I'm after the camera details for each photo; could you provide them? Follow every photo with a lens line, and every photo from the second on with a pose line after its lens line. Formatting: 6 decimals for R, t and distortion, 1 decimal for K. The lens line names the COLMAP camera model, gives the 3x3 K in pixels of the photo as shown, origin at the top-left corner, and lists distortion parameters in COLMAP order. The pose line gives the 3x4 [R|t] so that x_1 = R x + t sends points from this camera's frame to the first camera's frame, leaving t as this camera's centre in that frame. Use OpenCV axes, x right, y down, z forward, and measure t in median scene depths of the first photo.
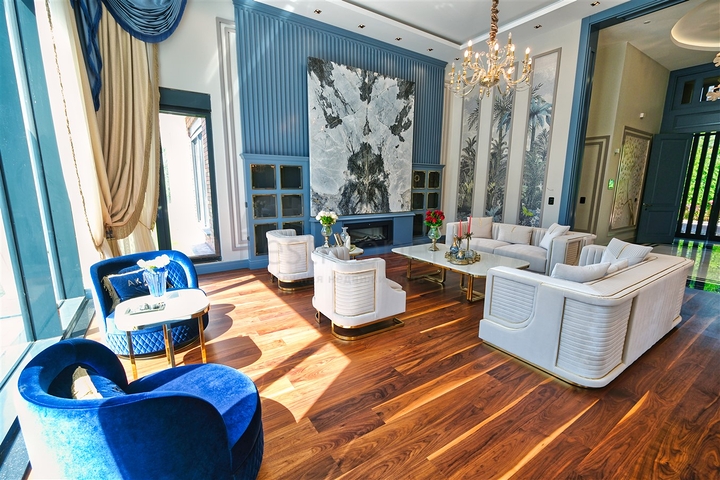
lens RADIAL K [[310.7, 0, 356.0], [0, 310.7, 241.7], [0, 0, 1]] dist [0.000568, 0.000033]
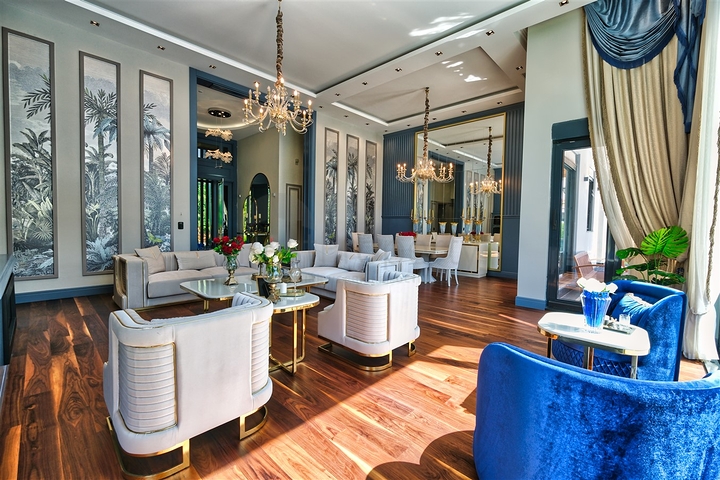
lens RADIAL K [[310.7, 0, 358.4], [0, 310.7, 239.7], [0, 0, 1]] dist [0.000568, 0.000033]
pose [[-0.227004, -0.060304, 0.972025, -1.694838], [0.157511, 0.982667, 0.097749, -0.320907], [-0.961072, 0.175294, -0.213571, 2.289287]]
